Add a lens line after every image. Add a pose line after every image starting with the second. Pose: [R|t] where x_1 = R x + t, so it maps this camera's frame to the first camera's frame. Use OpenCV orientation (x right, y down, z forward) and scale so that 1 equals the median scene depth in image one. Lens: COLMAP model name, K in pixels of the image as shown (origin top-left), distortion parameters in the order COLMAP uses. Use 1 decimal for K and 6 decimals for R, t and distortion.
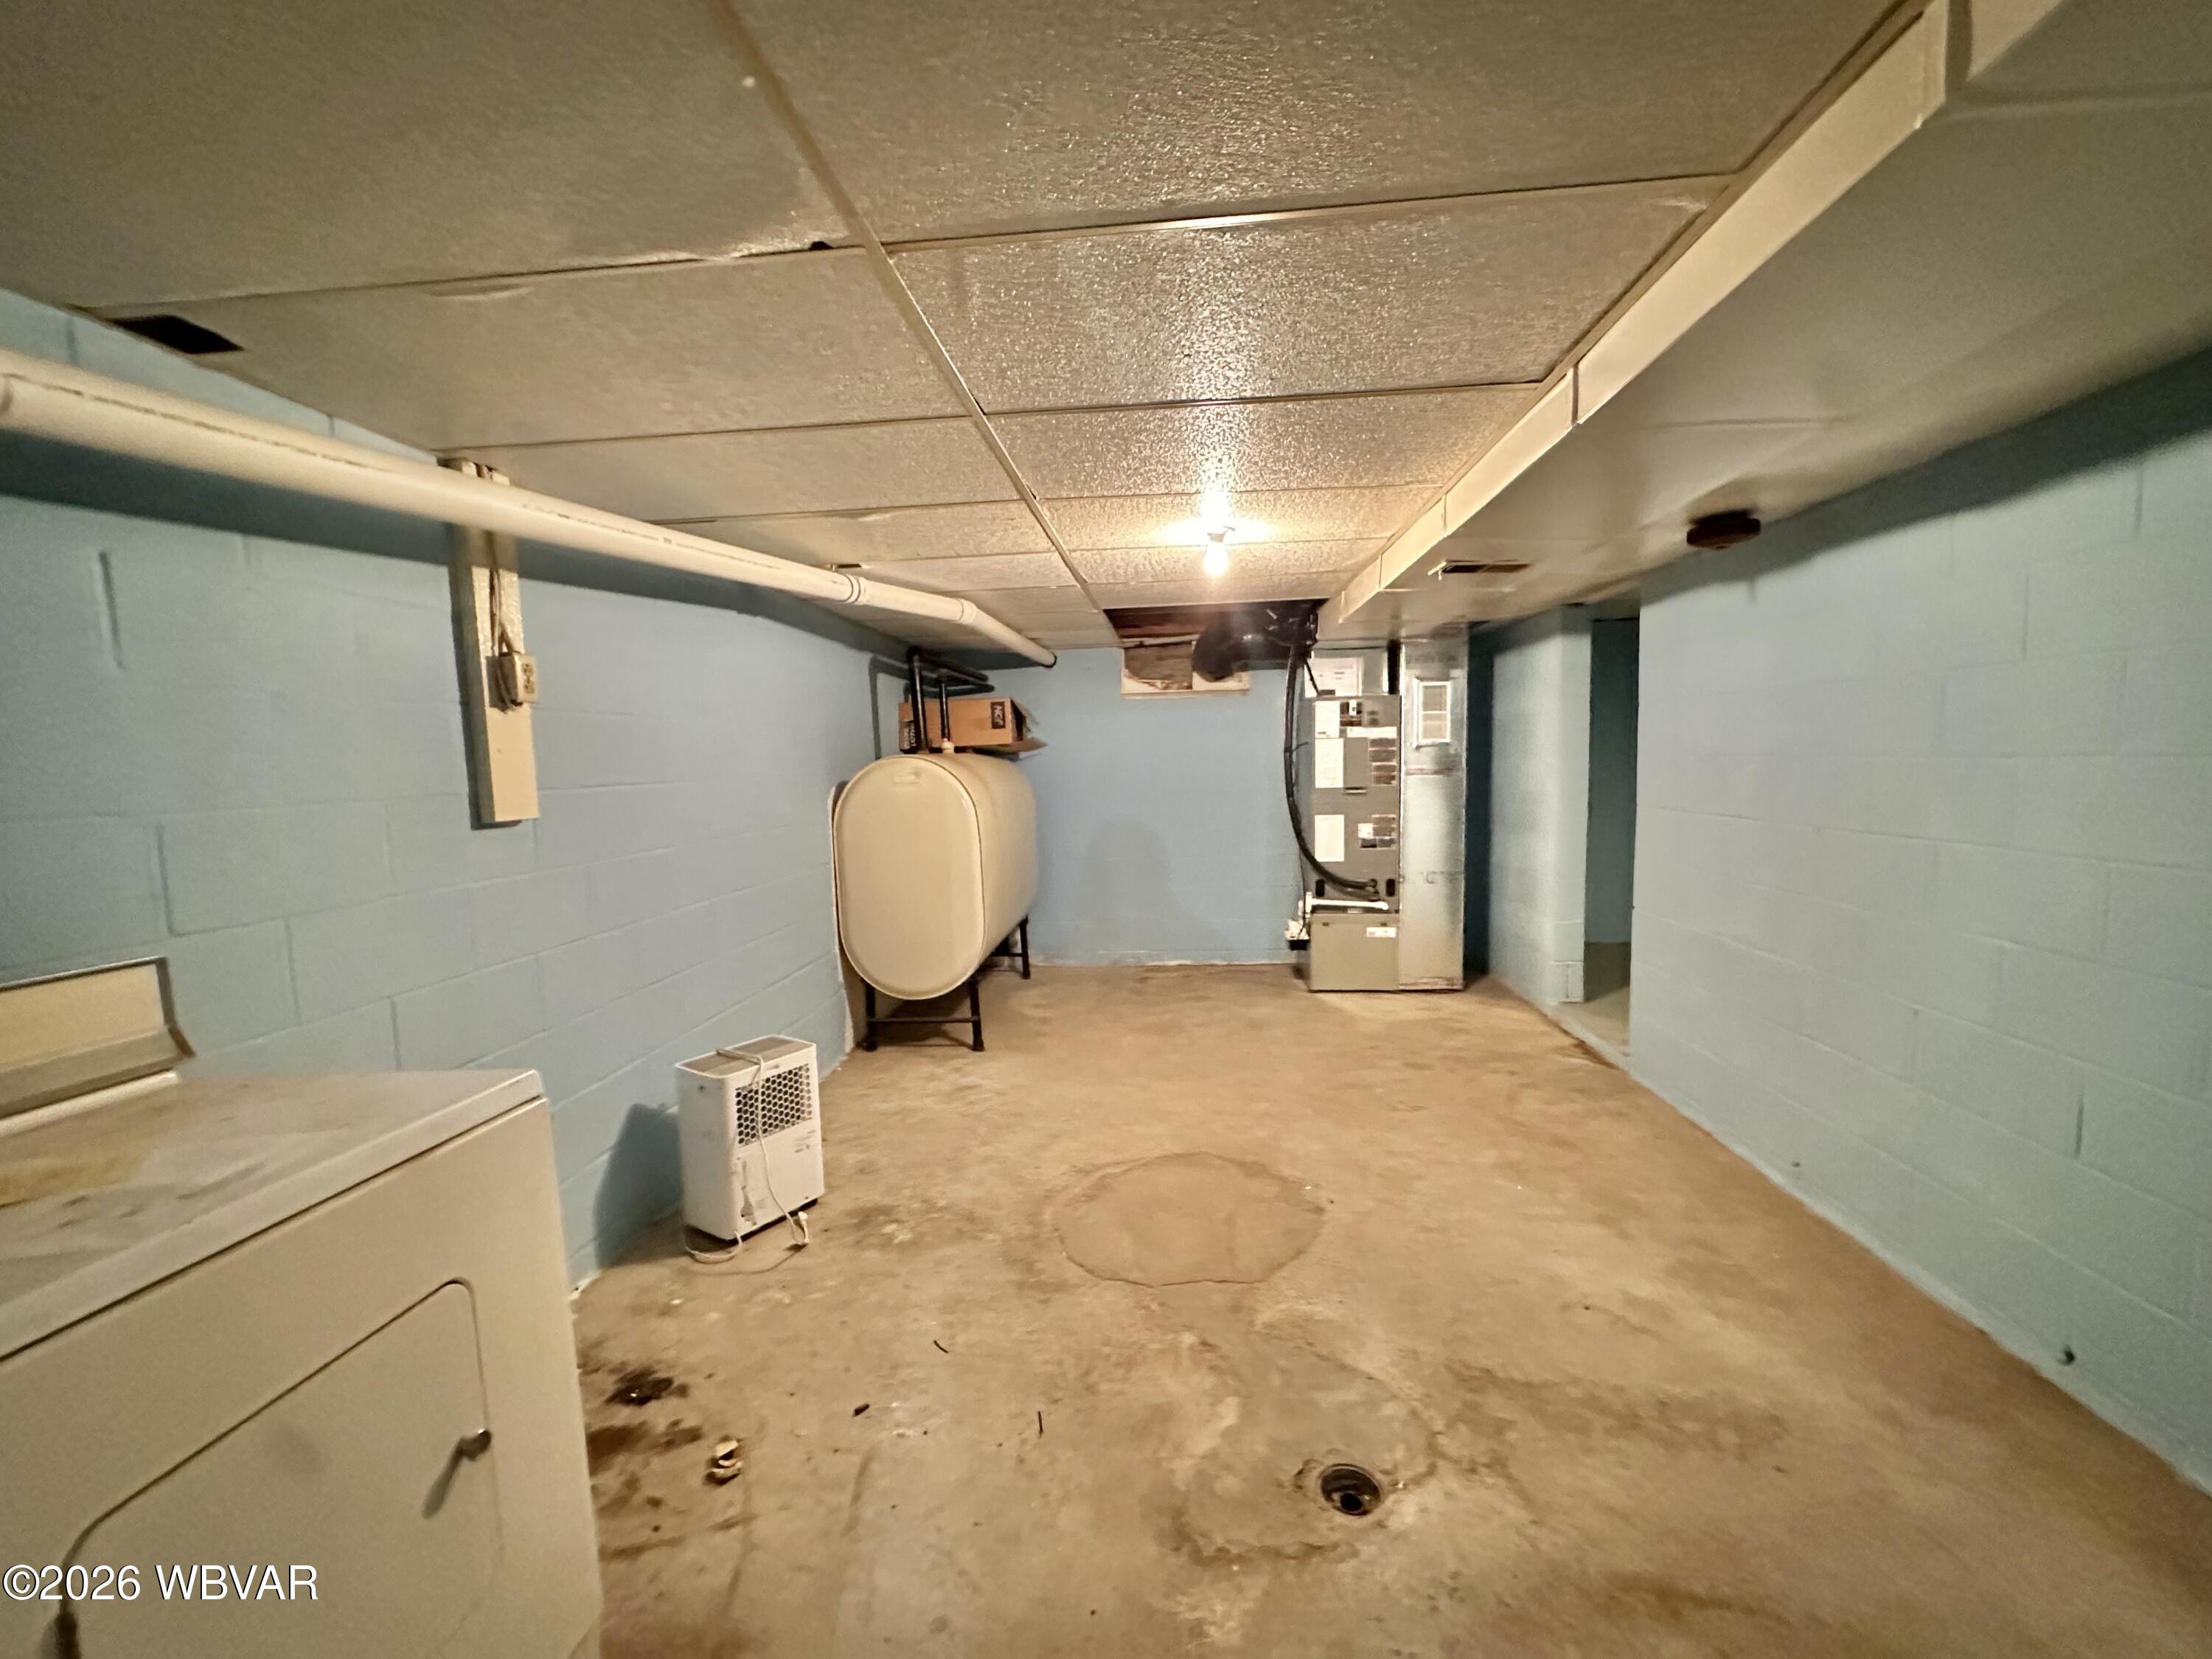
lens RADIAL K [[888.2, 0, 1107.4], [0, 888.2, 831.4], [0, 0, 1]] dist [0.004376, 0.000624]
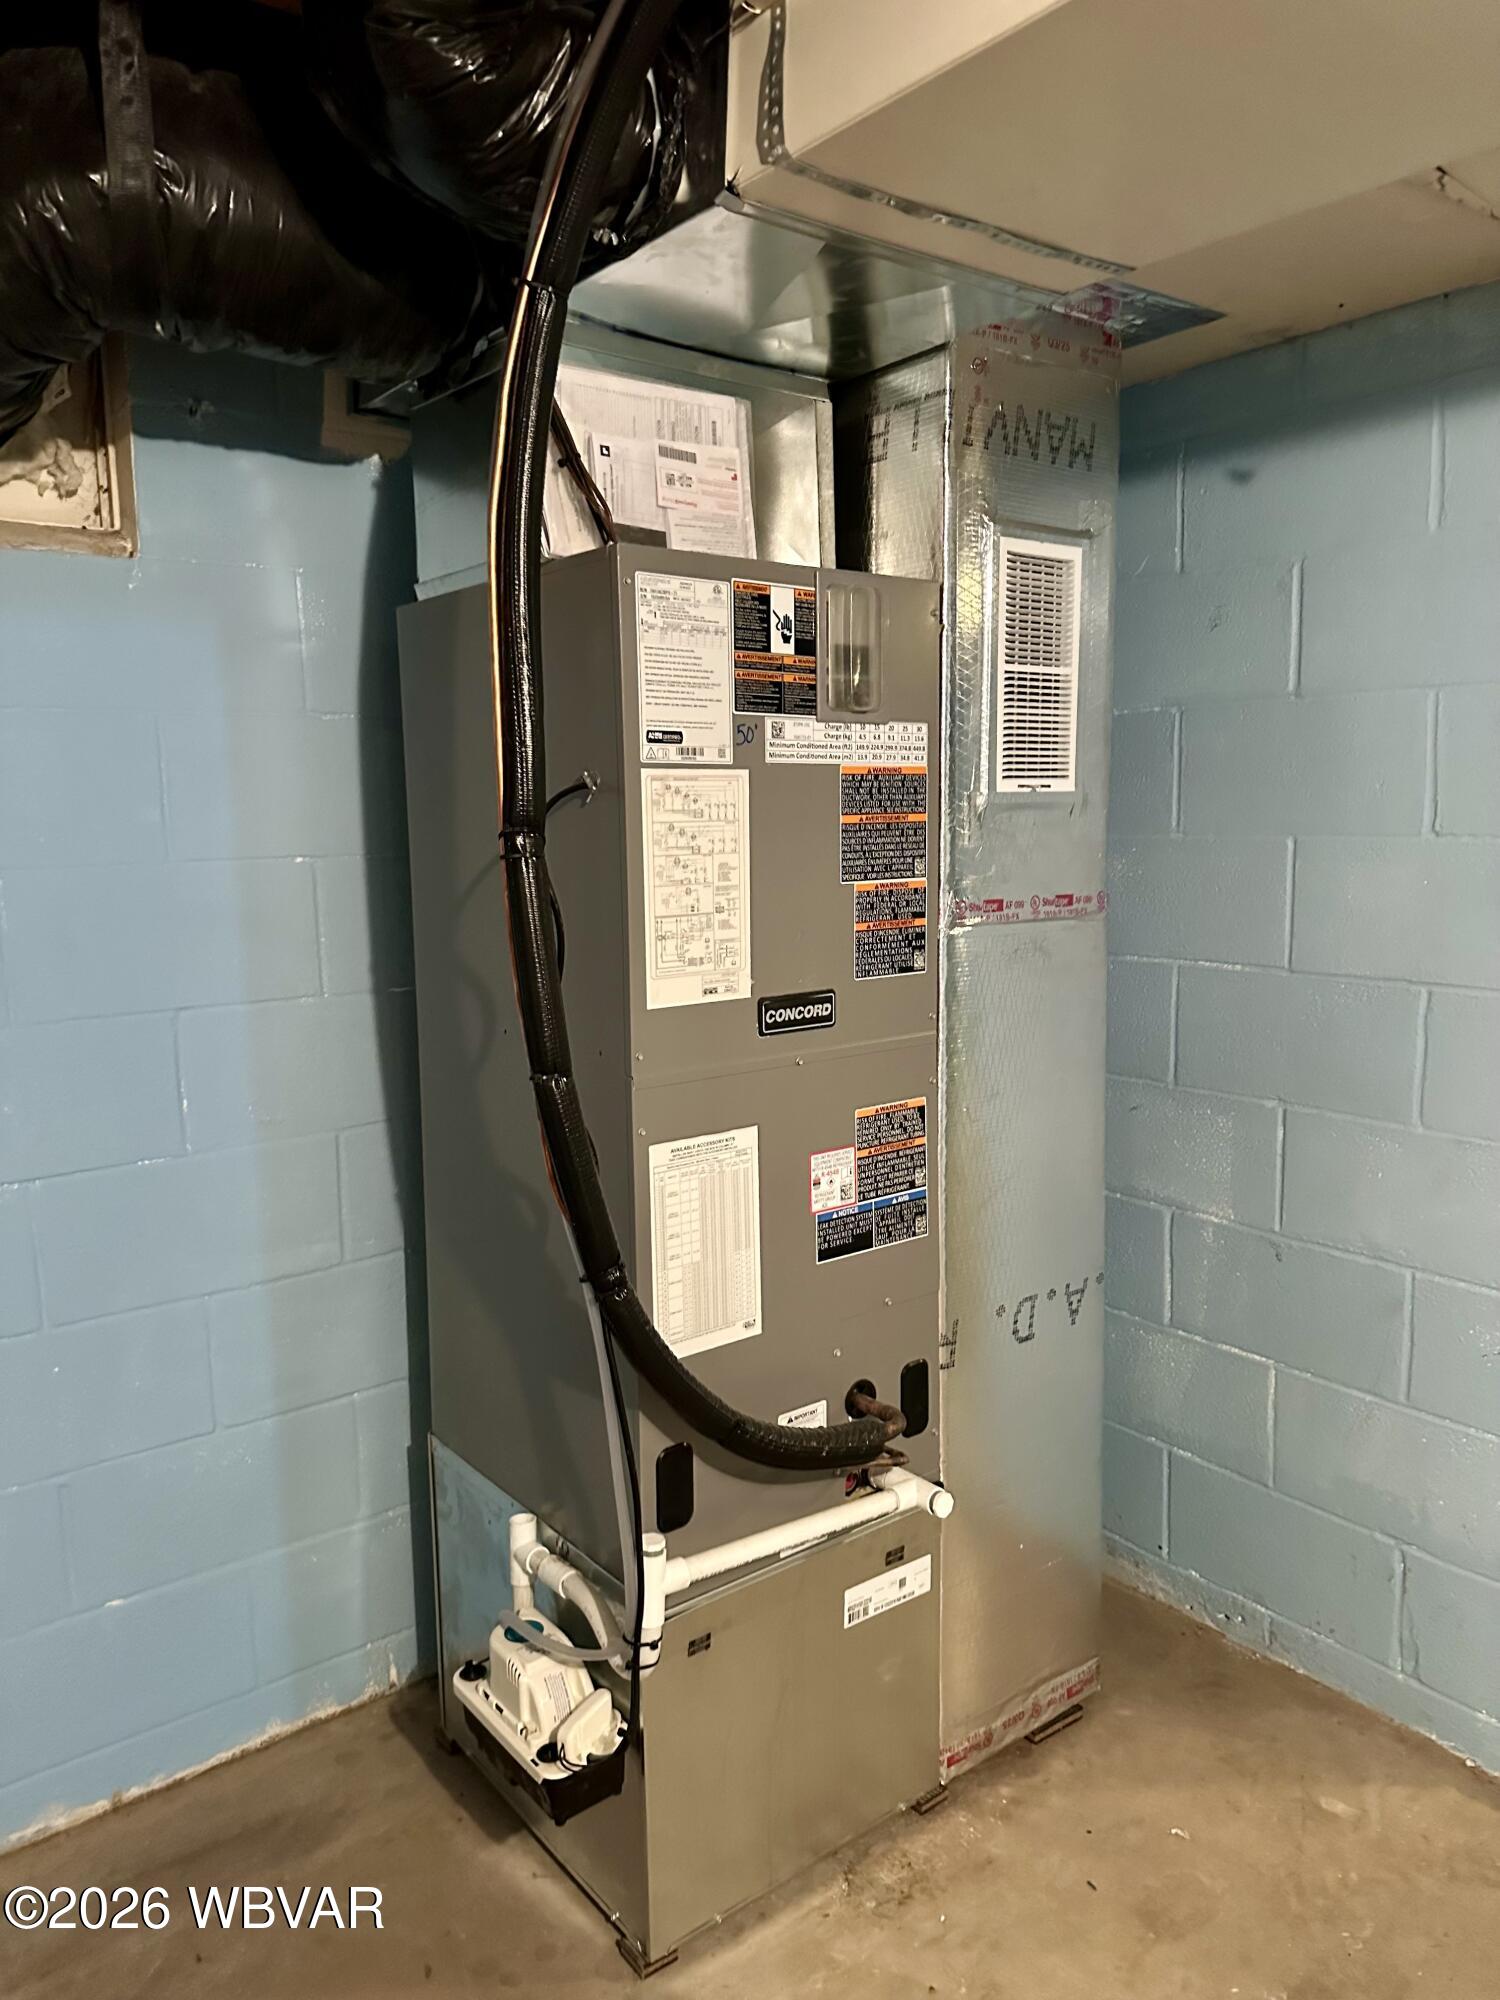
lens RADIAL K [[1384.7, 0, 732.5], [0, 1384.7, 989.7], [0, 0, 1]] dist [0.049039, -0.009079]
pose [[0.730944, -0.076442, 0.678143, 0.036489], [0.058937, 0.997065, 0.048866, -0.068440], [-0.679888, 0.004250, 0.733304, 0.762762]]
